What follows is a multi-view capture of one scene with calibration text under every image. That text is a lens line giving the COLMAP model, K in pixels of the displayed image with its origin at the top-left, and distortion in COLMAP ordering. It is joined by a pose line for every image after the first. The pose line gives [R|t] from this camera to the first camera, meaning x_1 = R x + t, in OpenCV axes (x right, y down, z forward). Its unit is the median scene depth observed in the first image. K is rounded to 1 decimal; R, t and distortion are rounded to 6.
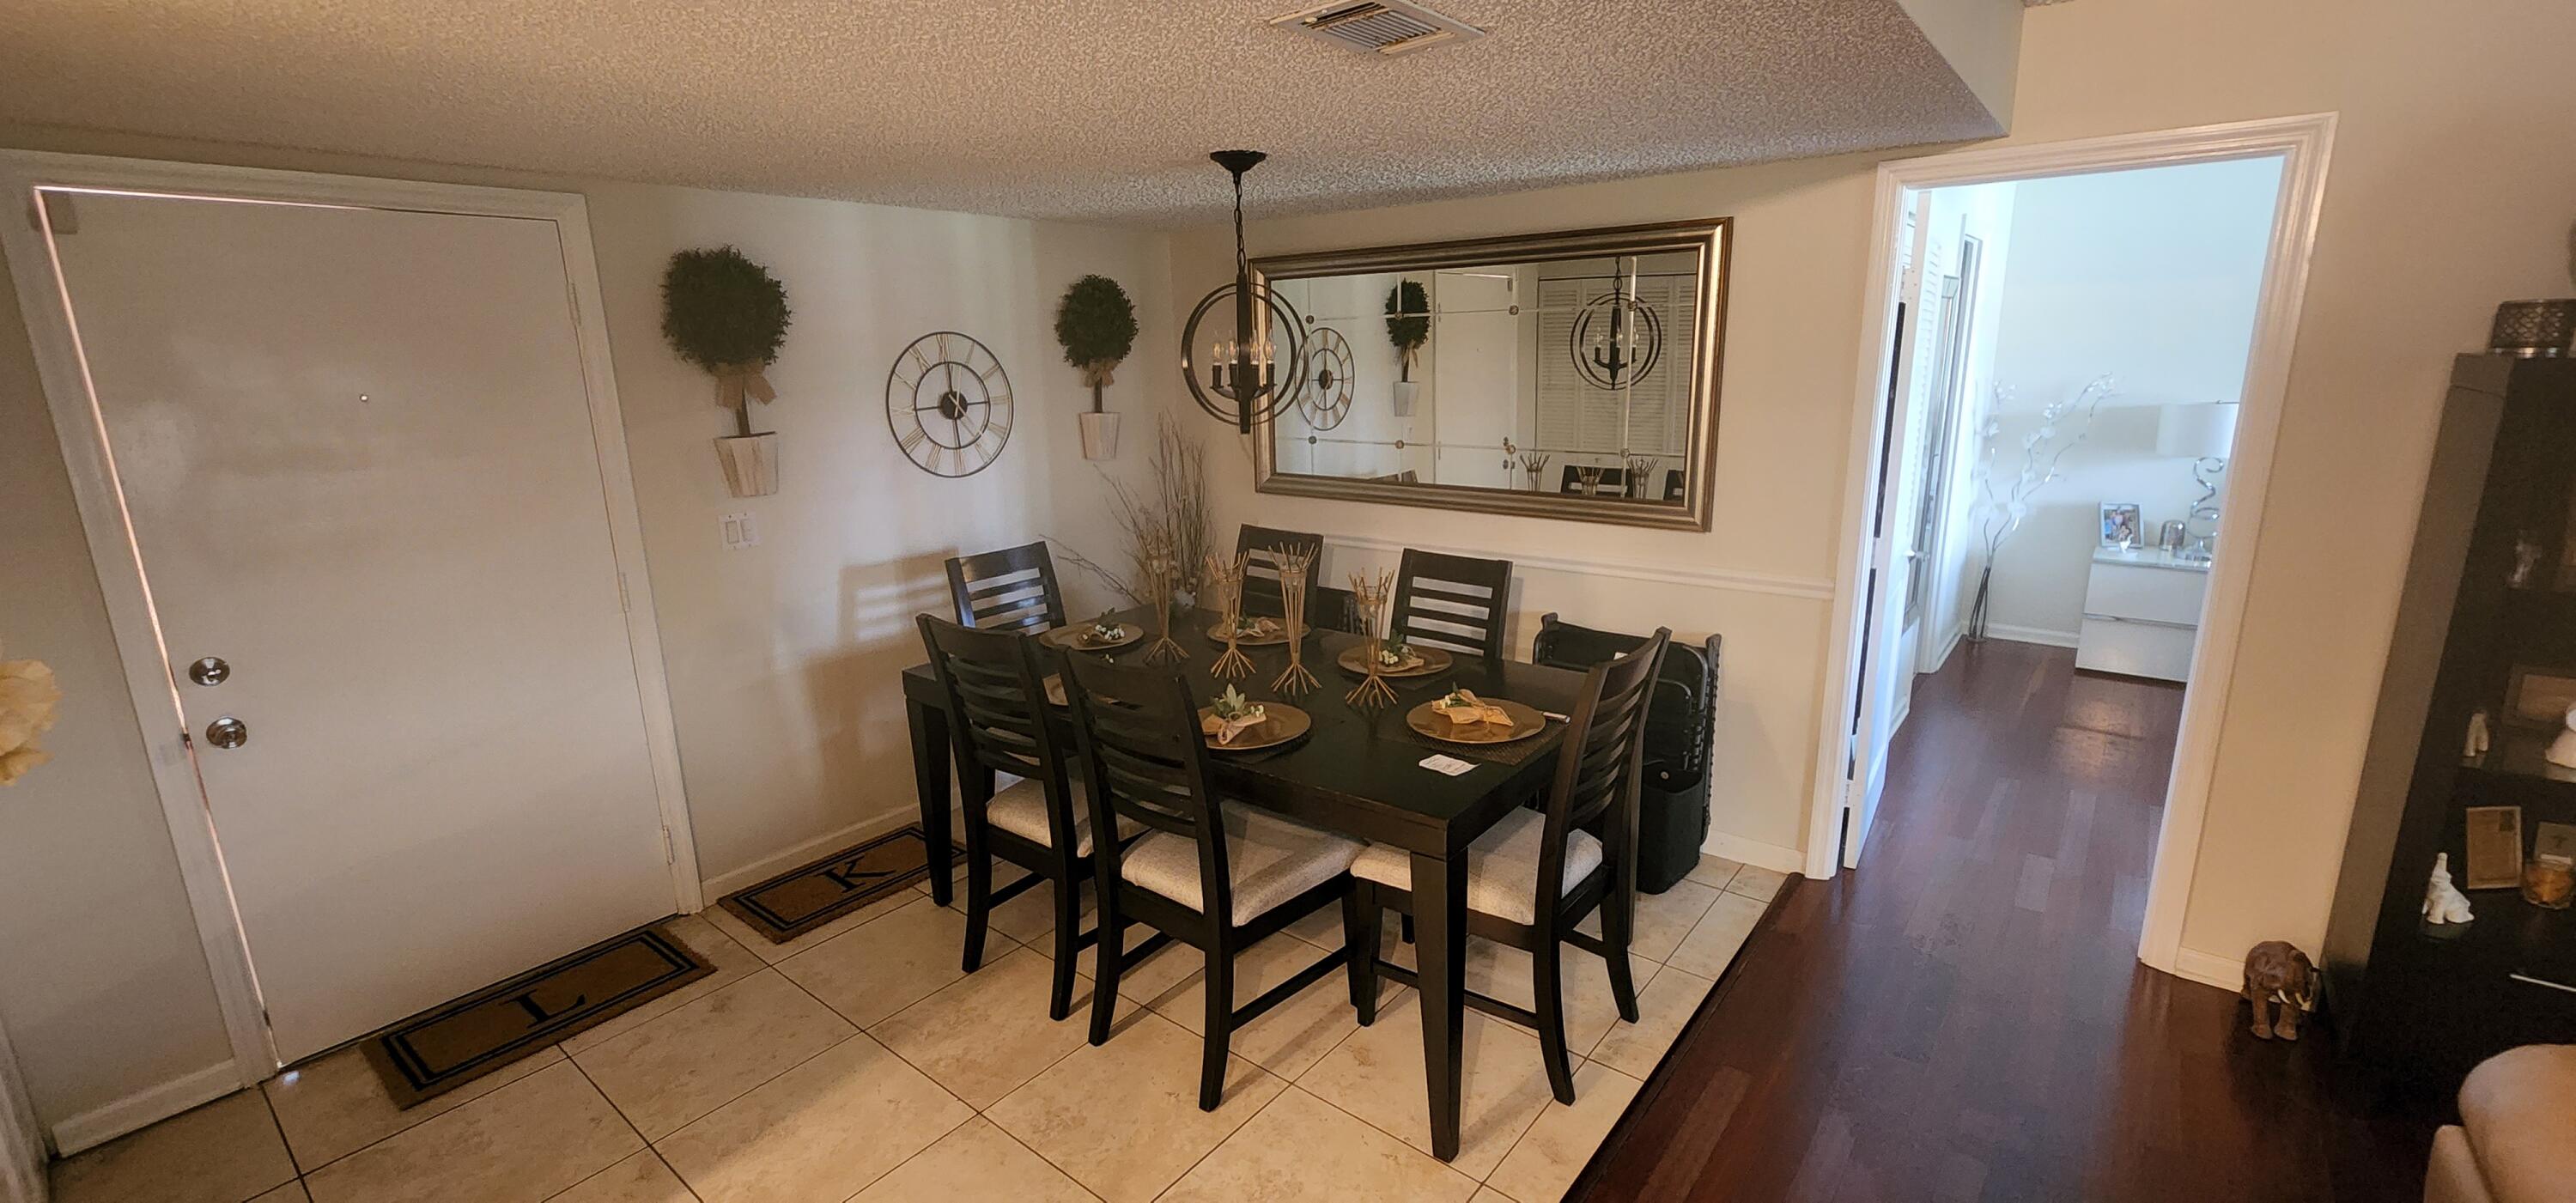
lens RADIAL K [[1077.8, 0, 1296.6], [0, 1077.8, 613.9], [0, 0, 1]] dist [-0.000937, 0.000725]
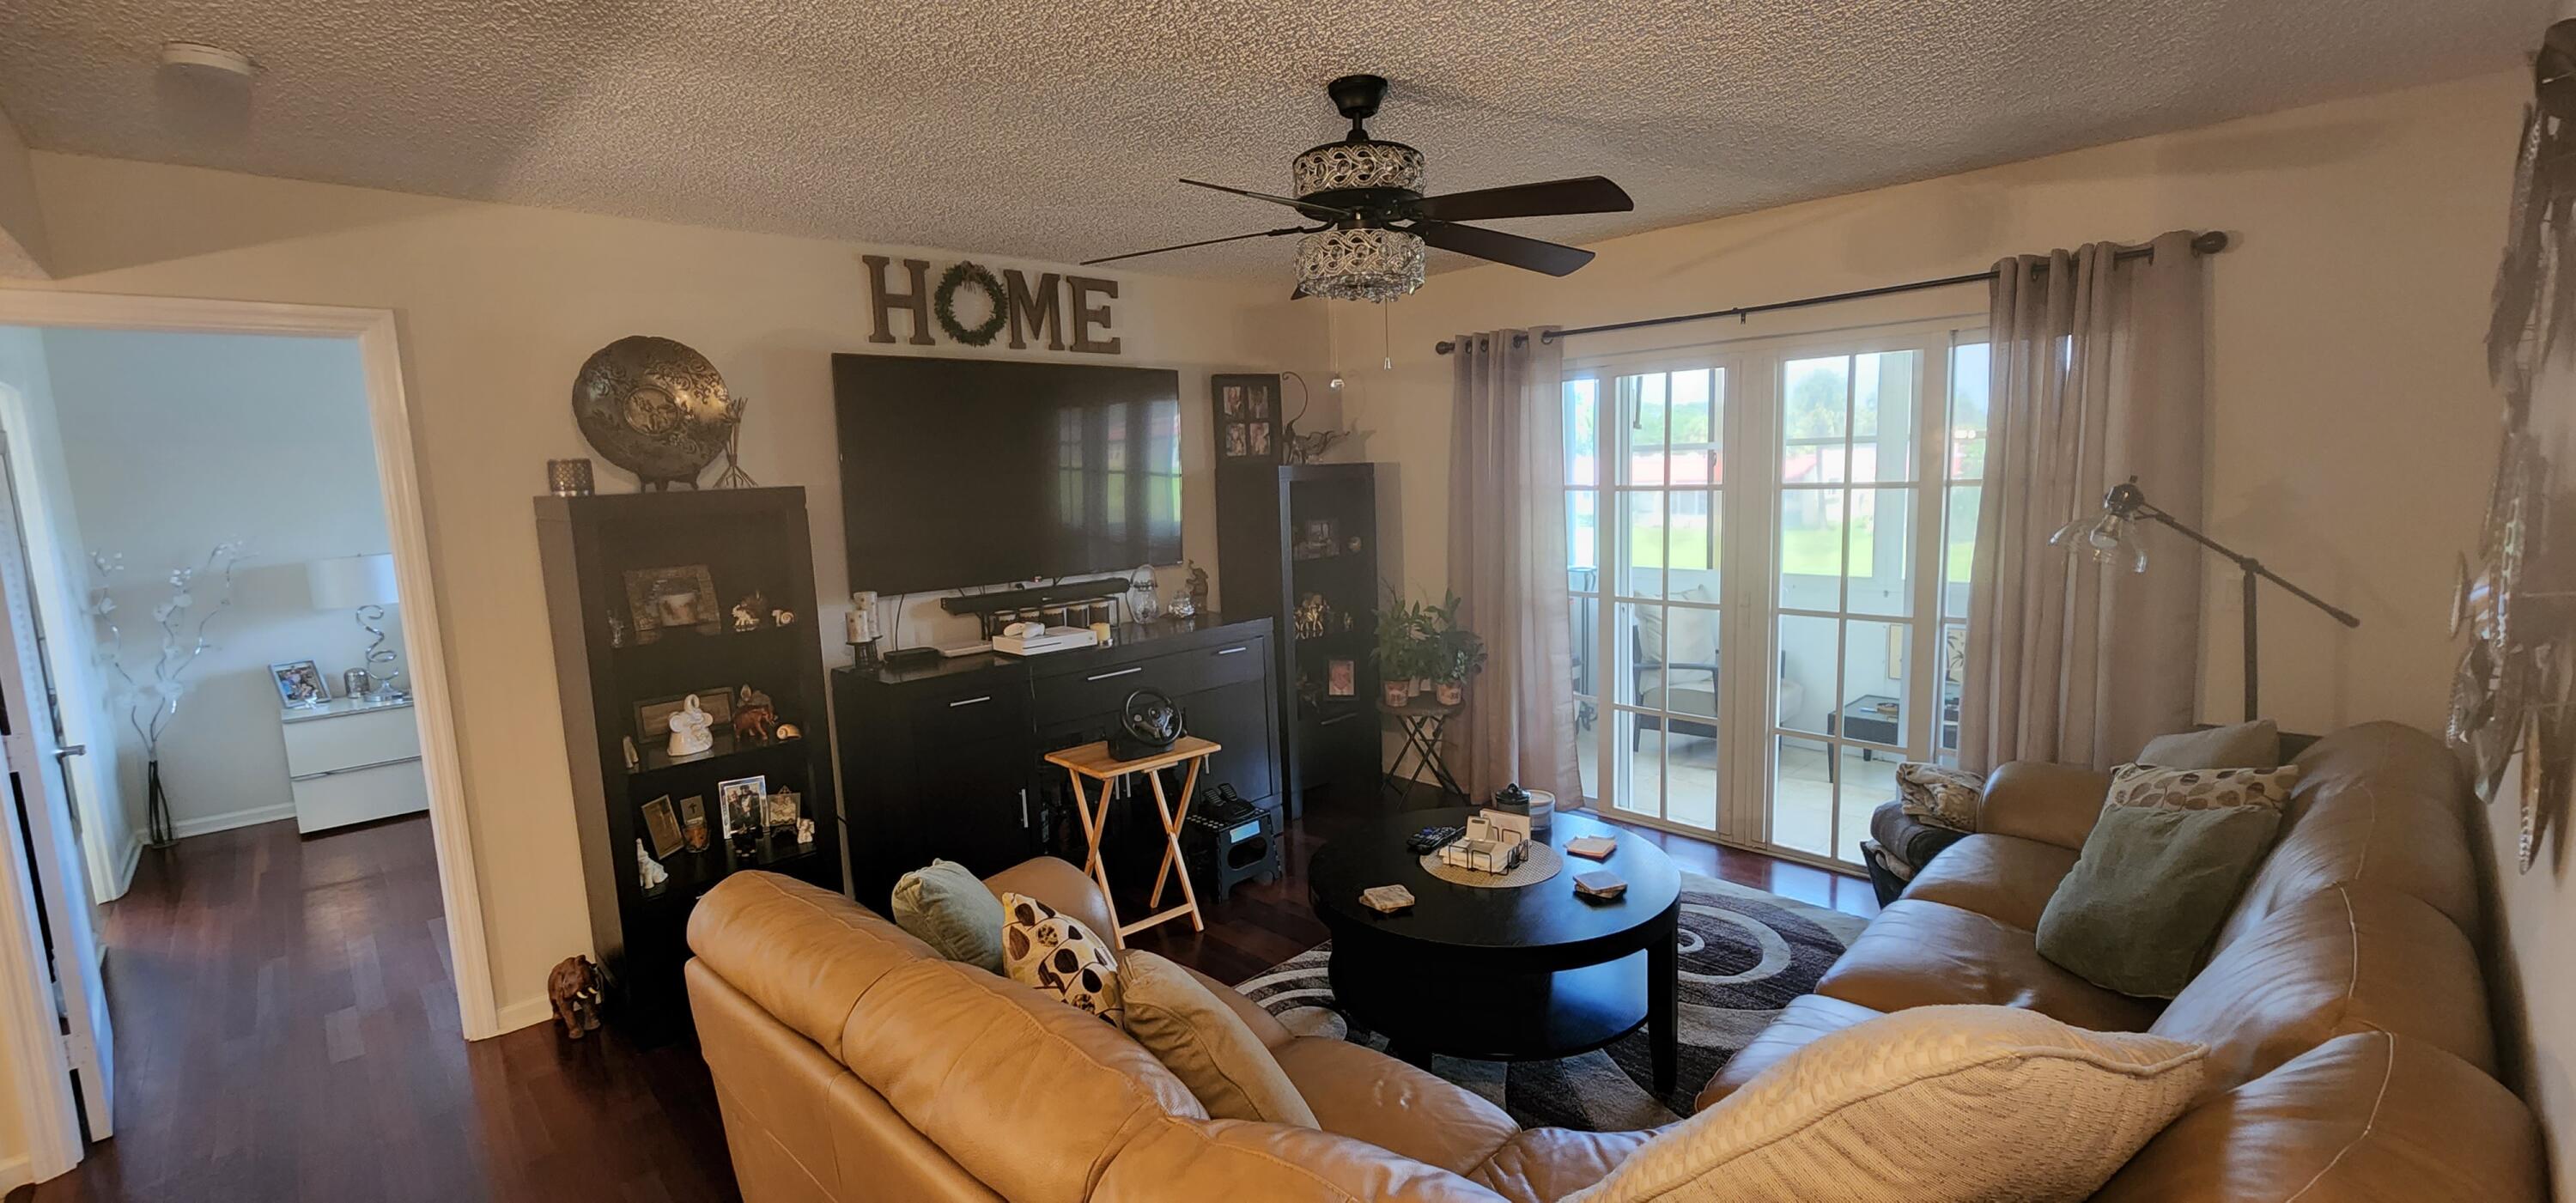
lens RADIAL K [[1077.8, 0, 1296.6], [0, 1077.8, 613.9], [0, 0, 1]] dist [-0.000937, 0.000725]
pose [[0.144240, -0.120490, 0.982180, -0.103386], [0.266432, 0.960634, 0.078719, 0.034095], [-0.953000, 0.250330, 0.170664, -0.087206]]
